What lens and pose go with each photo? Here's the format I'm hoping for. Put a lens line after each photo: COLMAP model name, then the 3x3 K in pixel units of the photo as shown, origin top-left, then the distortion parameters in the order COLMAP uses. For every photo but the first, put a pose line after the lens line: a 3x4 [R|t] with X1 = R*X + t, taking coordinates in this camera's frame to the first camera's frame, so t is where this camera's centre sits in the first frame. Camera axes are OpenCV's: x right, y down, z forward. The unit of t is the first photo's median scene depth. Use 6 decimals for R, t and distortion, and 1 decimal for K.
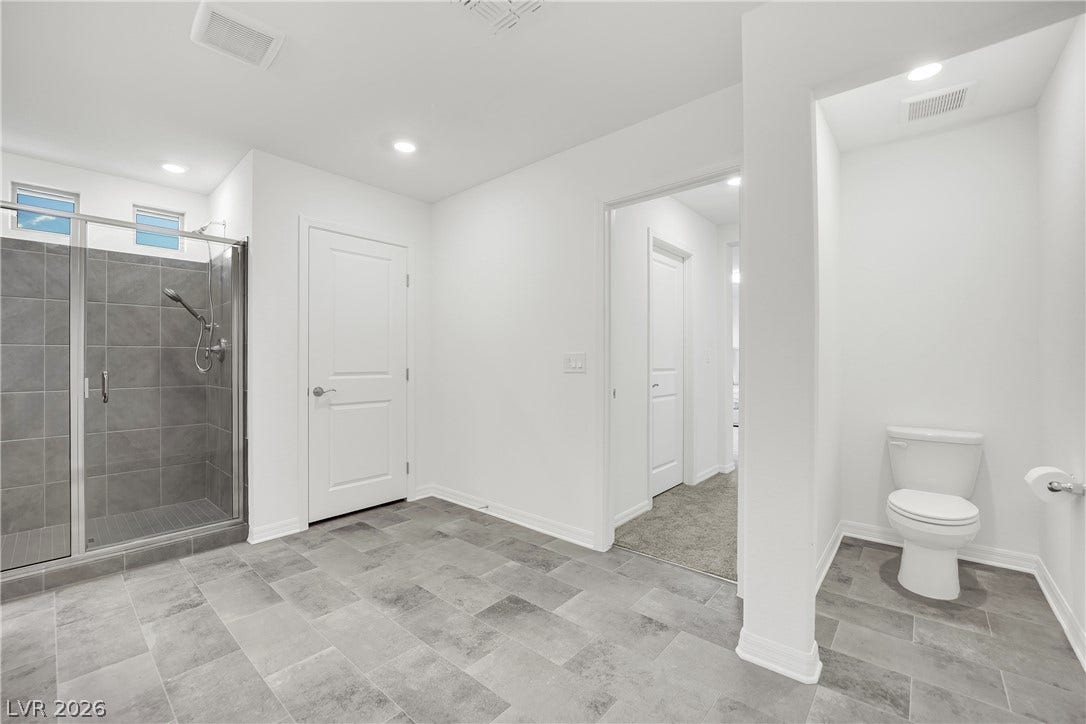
lens RADIAL K [[442.0, 0, 538.7], [0, 442.0, 362.9], [0, 0, 1]] dist [-0.011564, 0.001256]
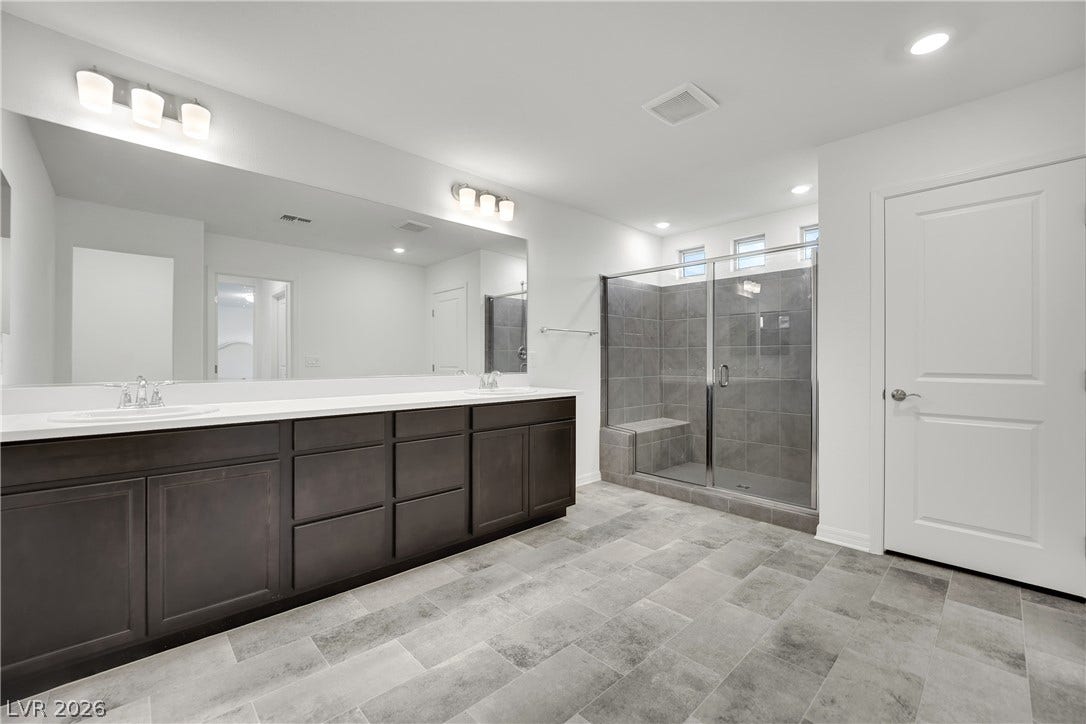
lens RADIAL K [[442.0, 0, 533.7], [0, 442.0, 358.9], [0, 0, 1]] dist [-0.011564, 0.001256]
pose [[-0.074143, 0.005020, -0.997235, 0.426123], [-0.004762, 0.999974, 0.005388, -0.003714], [0.997236, 0.005149, -0.074117, 0.451134]]
